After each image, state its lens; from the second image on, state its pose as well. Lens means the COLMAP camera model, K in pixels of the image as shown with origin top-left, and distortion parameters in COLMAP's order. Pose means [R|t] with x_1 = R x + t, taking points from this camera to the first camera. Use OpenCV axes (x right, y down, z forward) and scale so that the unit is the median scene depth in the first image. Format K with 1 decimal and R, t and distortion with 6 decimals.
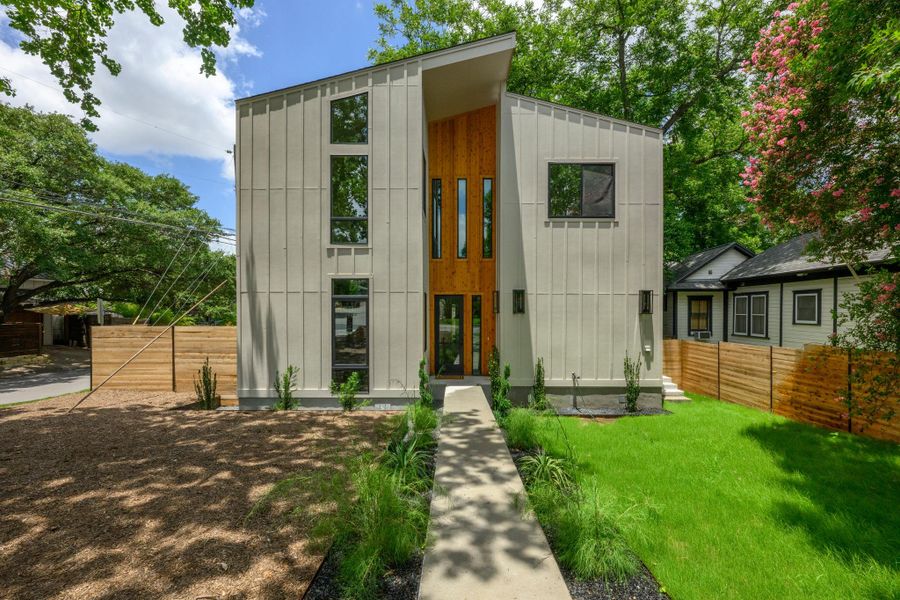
lens RADIAL K [[366.8, 0, 445.7], [0, 366.8, 313.4], [0, 0, 1]] dist [-0.003340, 0.000792]
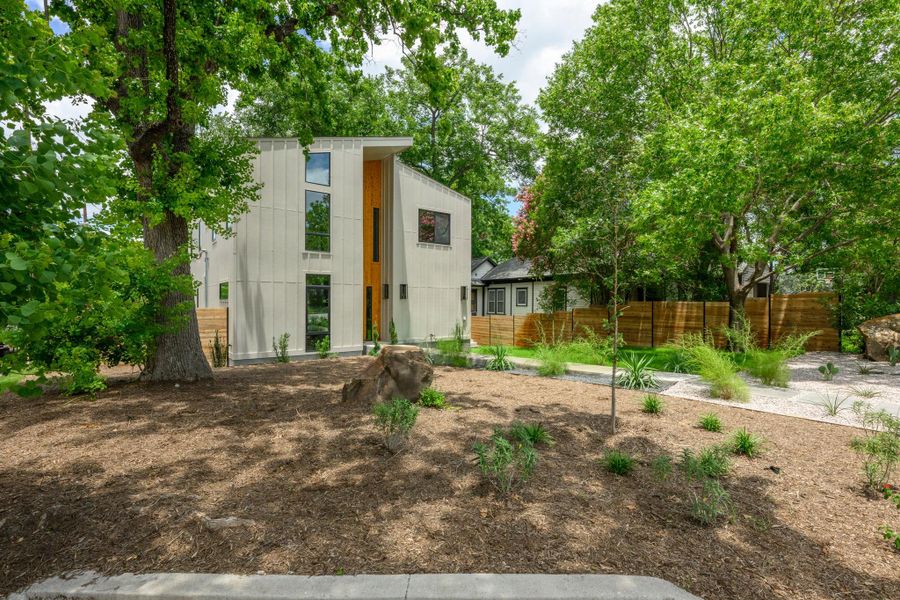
lens RADIAL K [[366.8, 0, 450.9], [0, 366.8, 300.7], [0, 0, 1]] dist [-0.003340, 0.000792]
pose [[0.806252, 0.002214, 0.591569, -0.584365], [-0.000131, 0.999994, -0.003564, 0.015071], [-0.591573, 0.002796, 0.806247, -0.429999]]
